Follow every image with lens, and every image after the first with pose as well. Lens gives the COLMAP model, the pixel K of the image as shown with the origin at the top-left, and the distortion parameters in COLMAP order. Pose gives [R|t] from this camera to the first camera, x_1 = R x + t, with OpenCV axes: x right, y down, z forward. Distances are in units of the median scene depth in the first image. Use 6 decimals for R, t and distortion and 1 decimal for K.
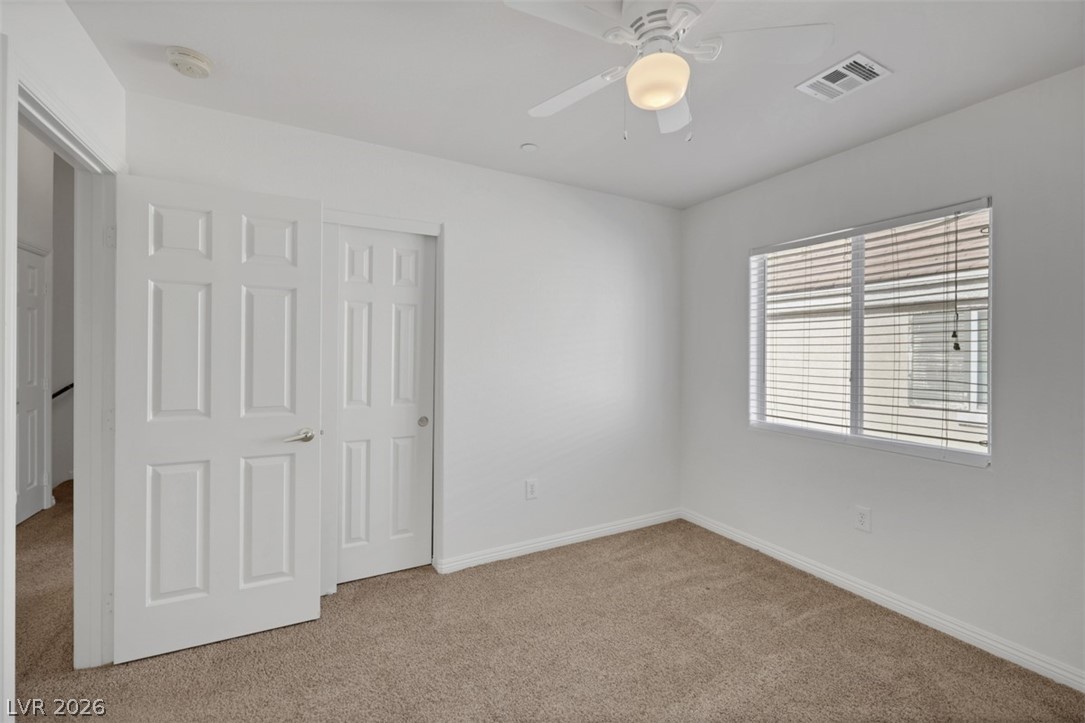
lens RADIAL K [[424.1, 0, 542.5], [0, 424.1, 361.5], [0, 0, 1]] dist [-0.000620, -0.000102]
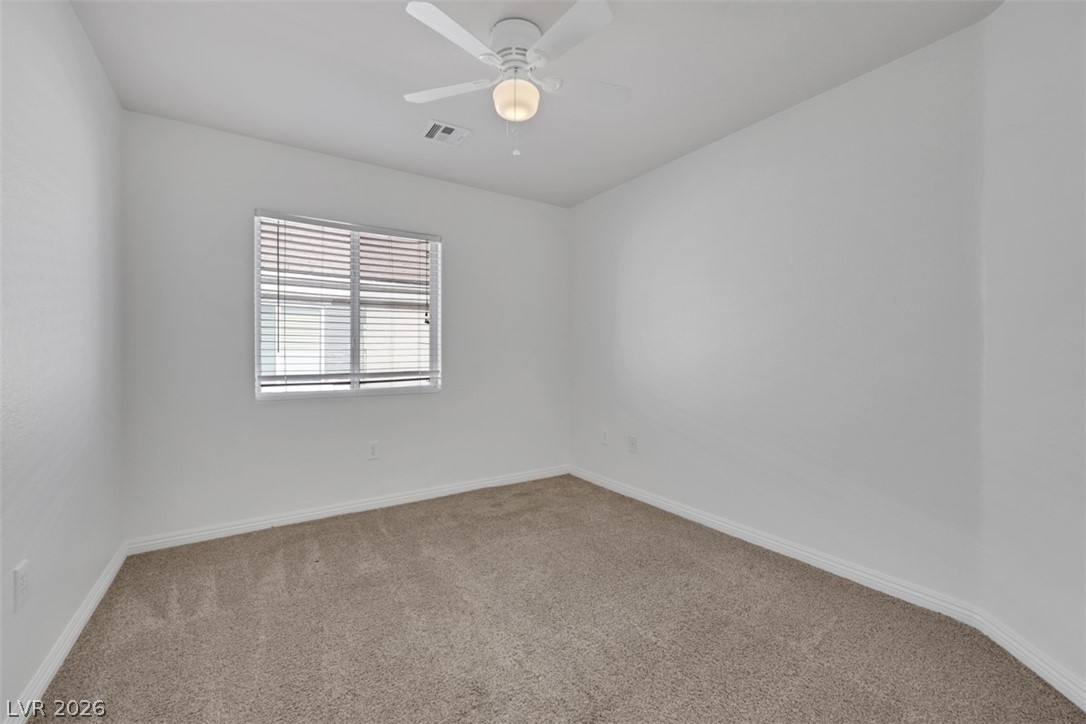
lens RADIAL K [[448.9, 0, 542.0], [0, 448.9, 357.9], [0, 0, 1]] dist [-0.001059, 0.000085]
pose [[-0.054515, -0.022004, 0.998270, -0.670607], [0.014889, 0.999628, 0.022847, 0.061723], [-0.998402, 0.016109, -0.054167, 0.561232]]
